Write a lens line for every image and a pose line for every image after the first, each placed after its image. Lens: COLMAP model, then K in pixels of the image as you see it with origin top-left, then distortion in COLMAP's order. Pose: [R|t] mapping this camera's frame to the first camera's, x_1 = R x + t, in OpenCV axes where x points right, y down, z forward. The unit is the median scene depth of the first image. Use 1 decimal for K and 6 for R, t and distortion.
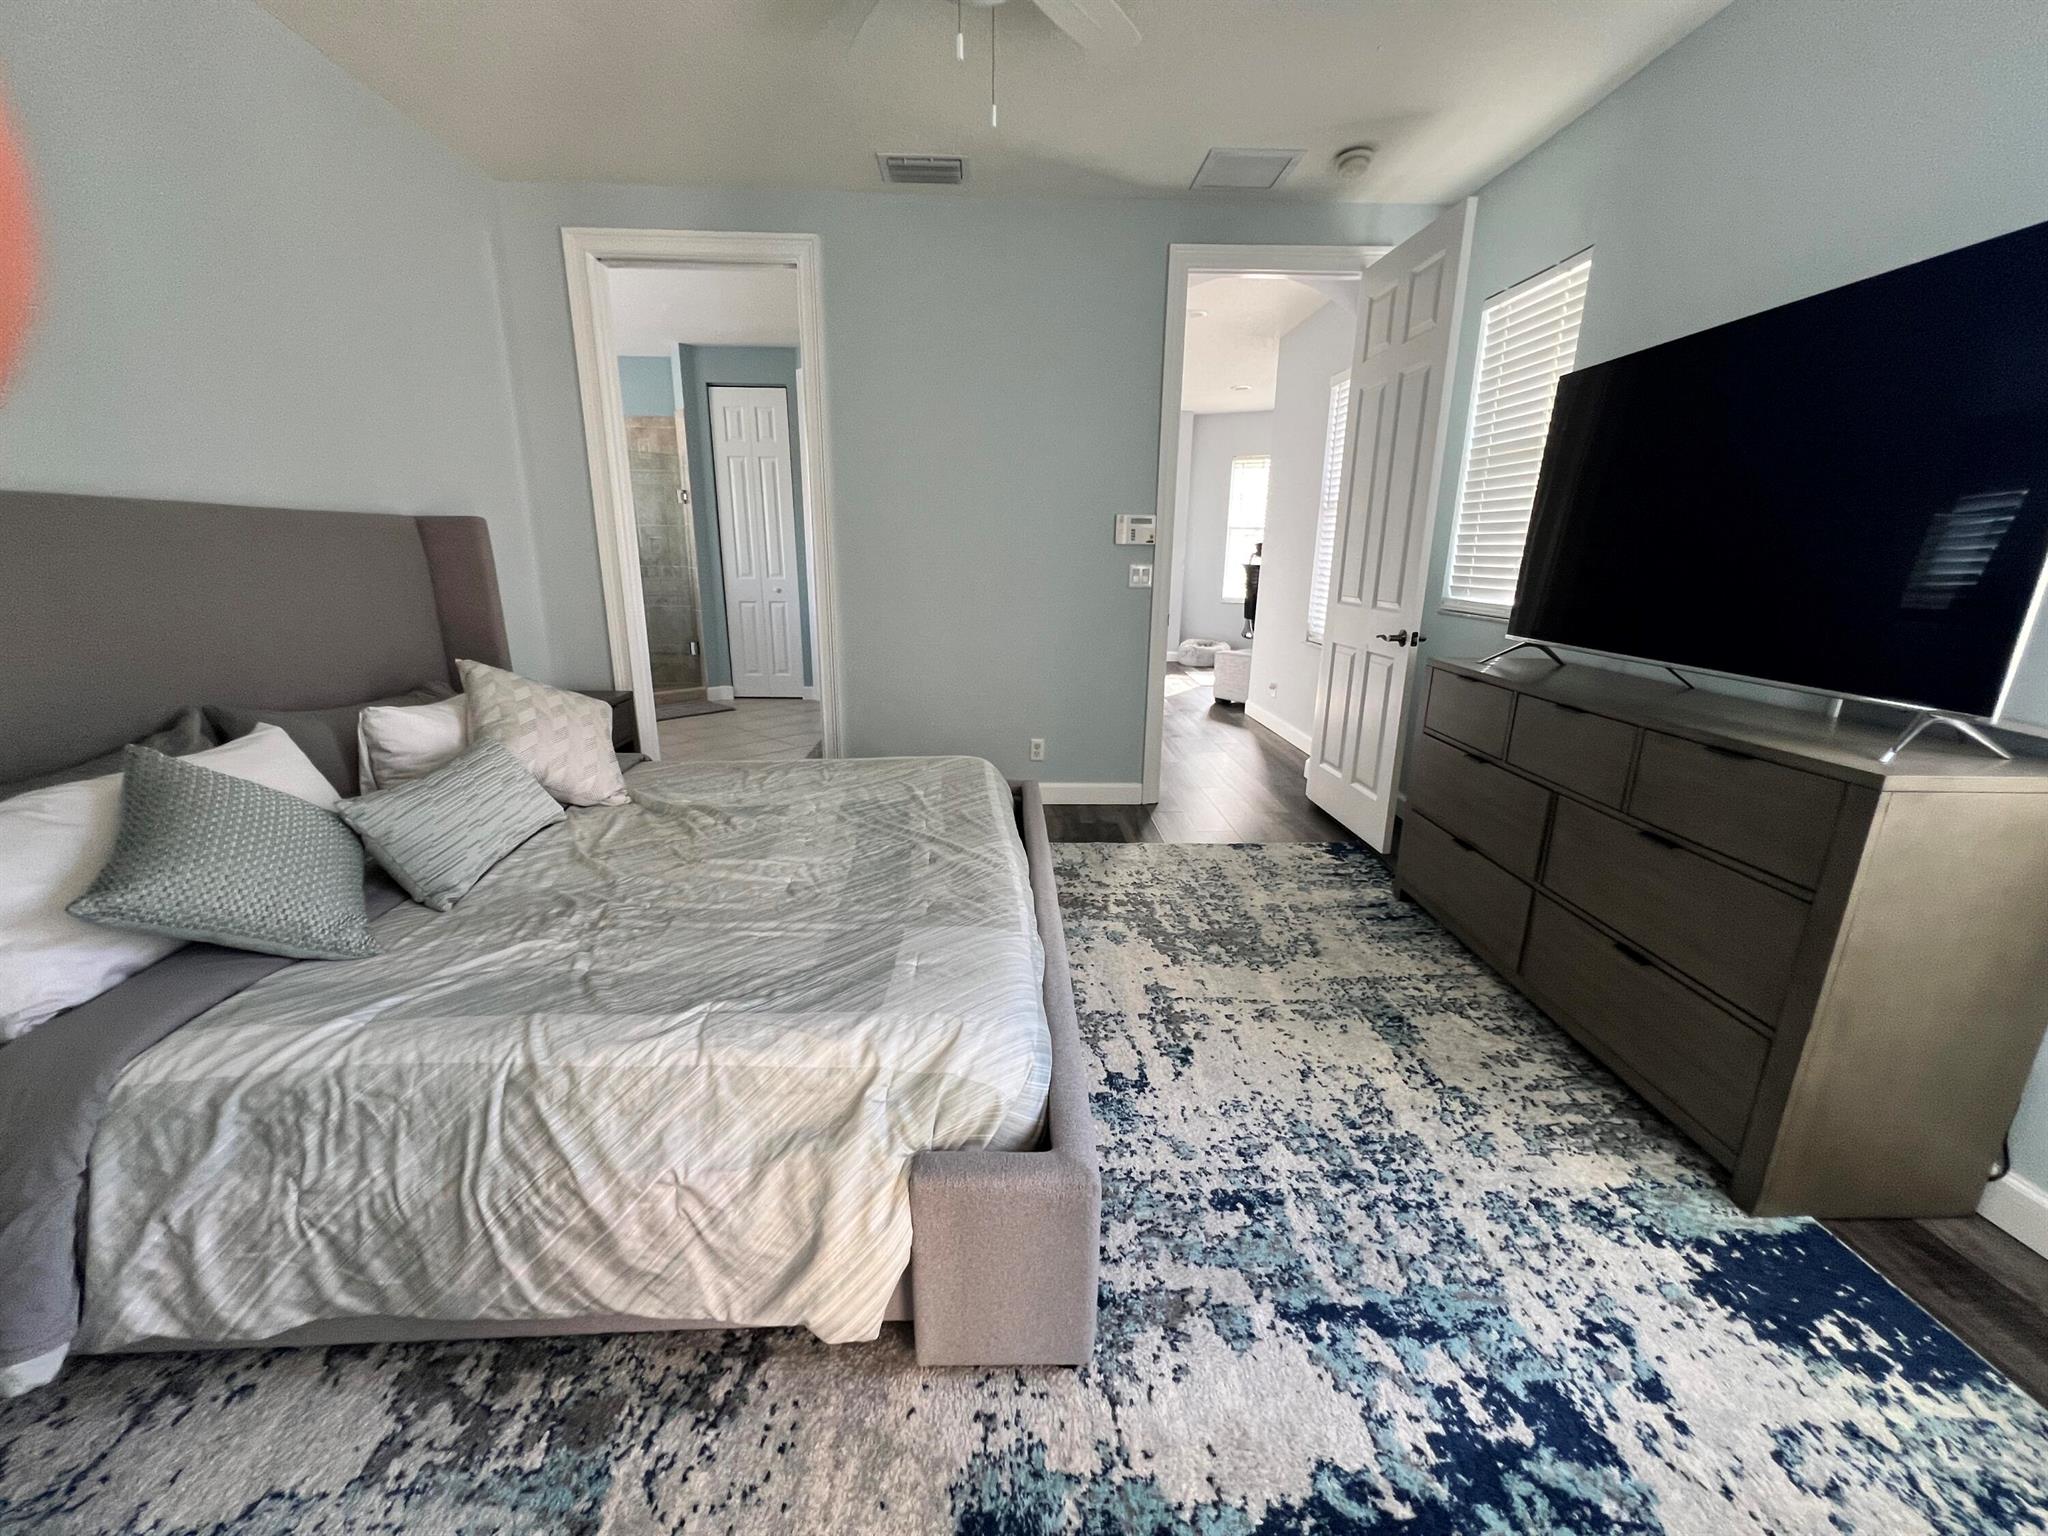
lens RADIAL K [[819.1, 0, 1028.4], [0, 819.1, 768.7], [0, 0, 1]] dist [-0.006916, 0.001781]
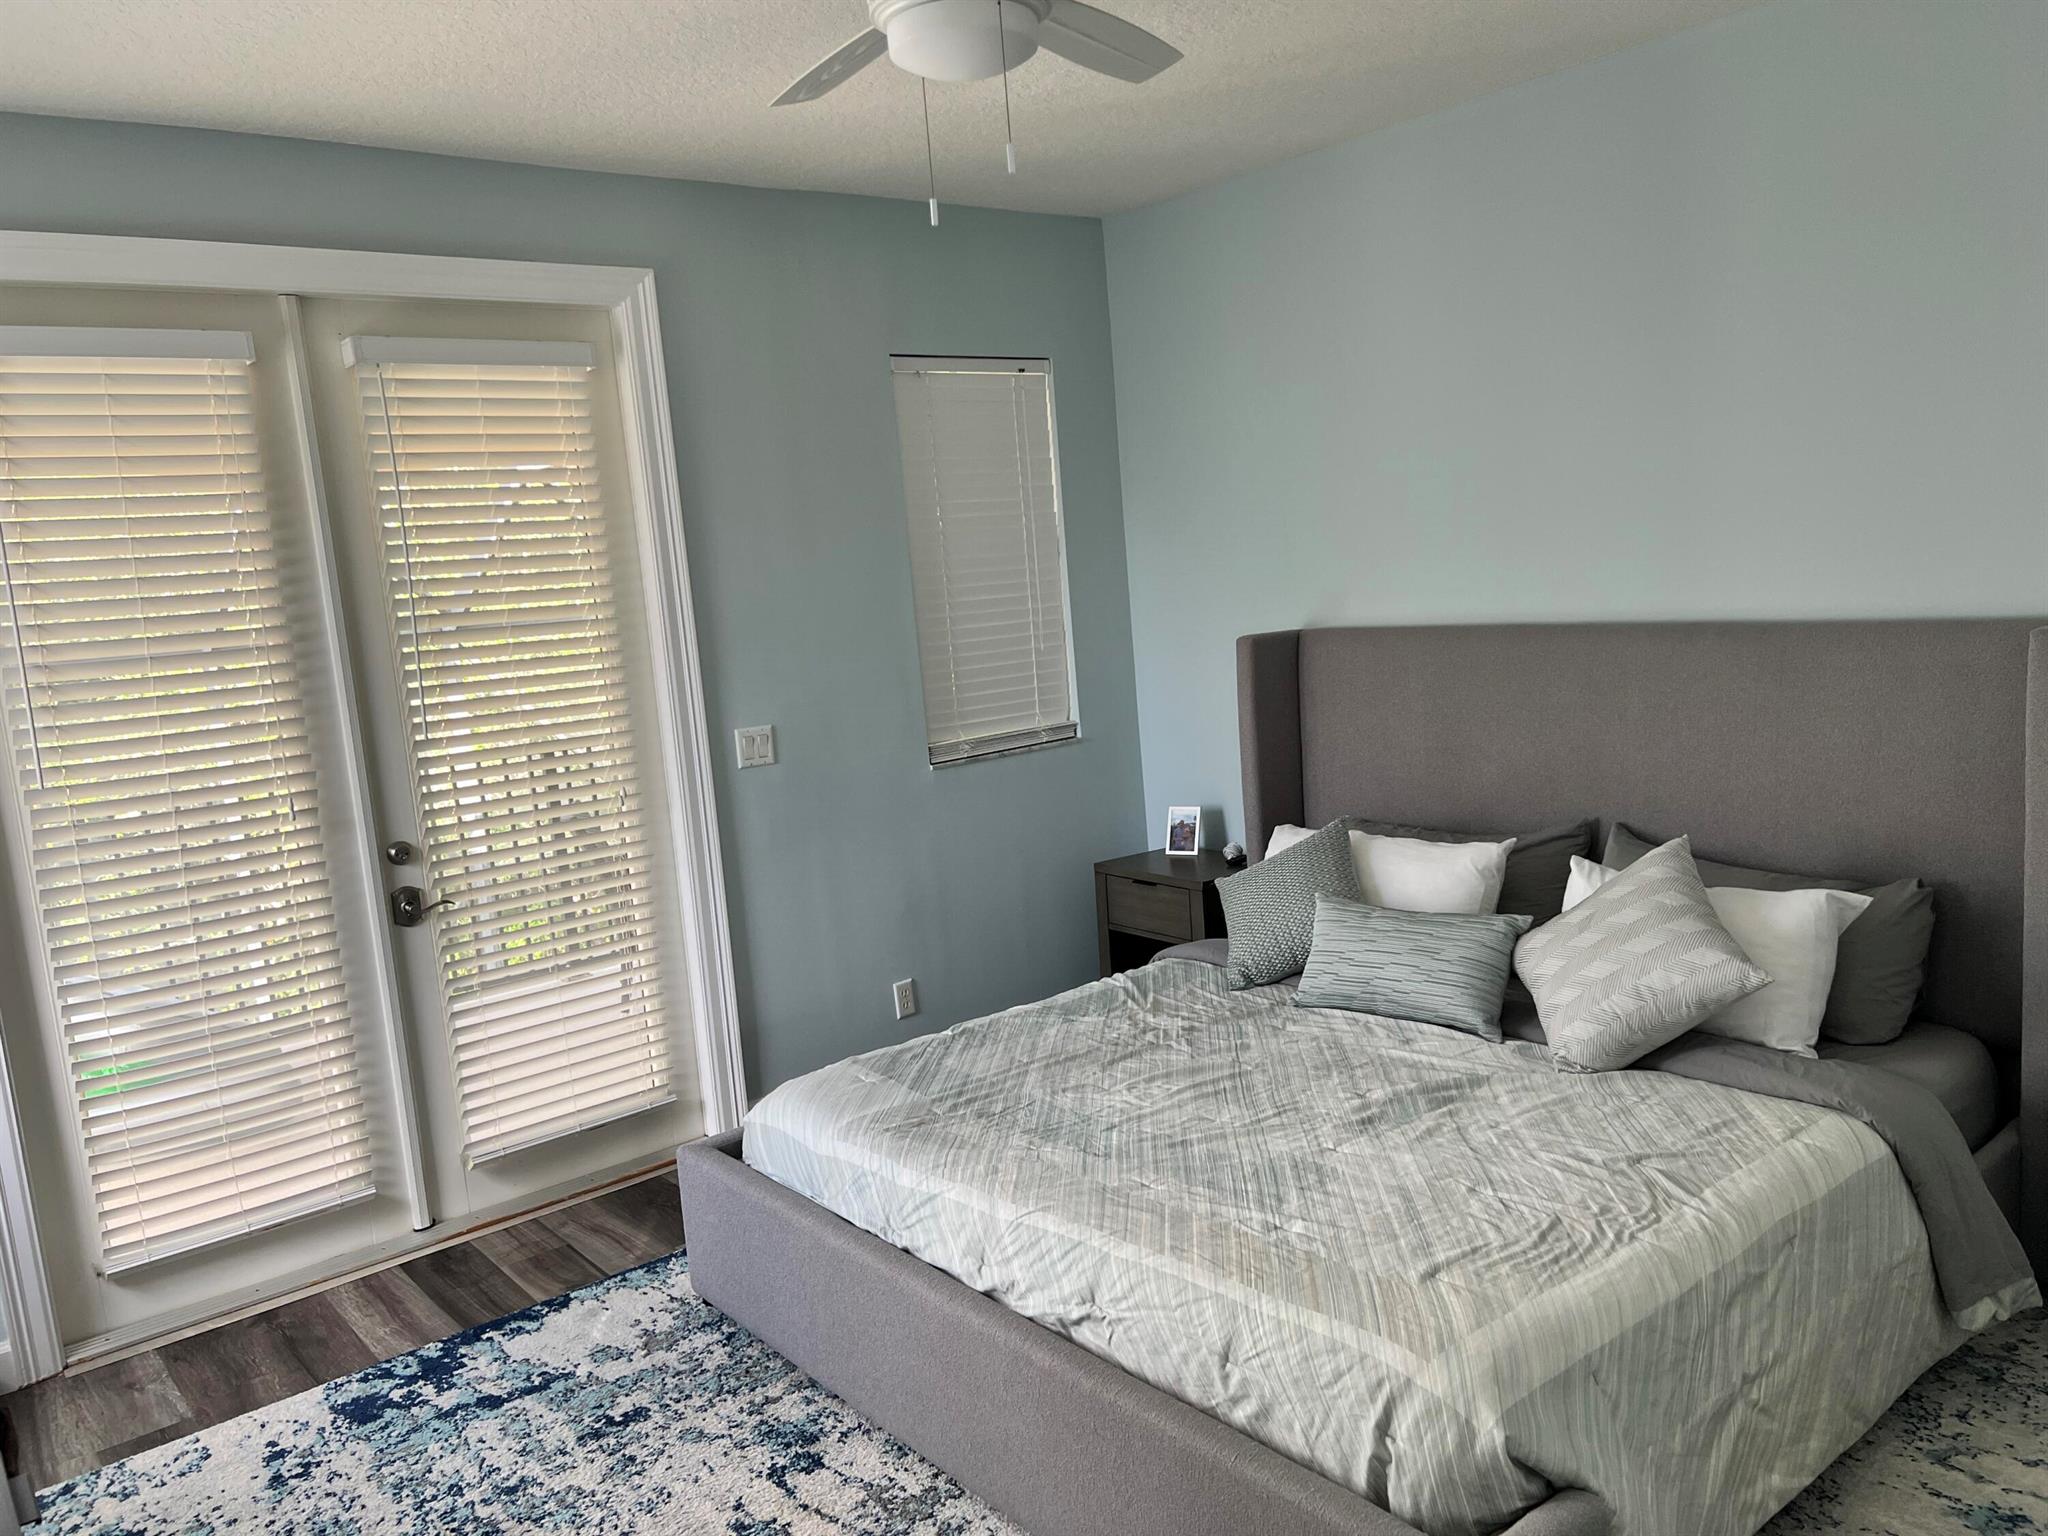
lens RADIAL K [[1534.3, 0, 1022.8], [0, 1534.3, 773.3], [0, 0, 1]] dist [0.052841, -0.048299]
pose [[-0.797509, 0.130424, -0.589040, 0.919299], [-0.090279, 0.939561, 0.330266, -0.920698], [0.596514, 0.316568, -0.737534, 2.552837]]
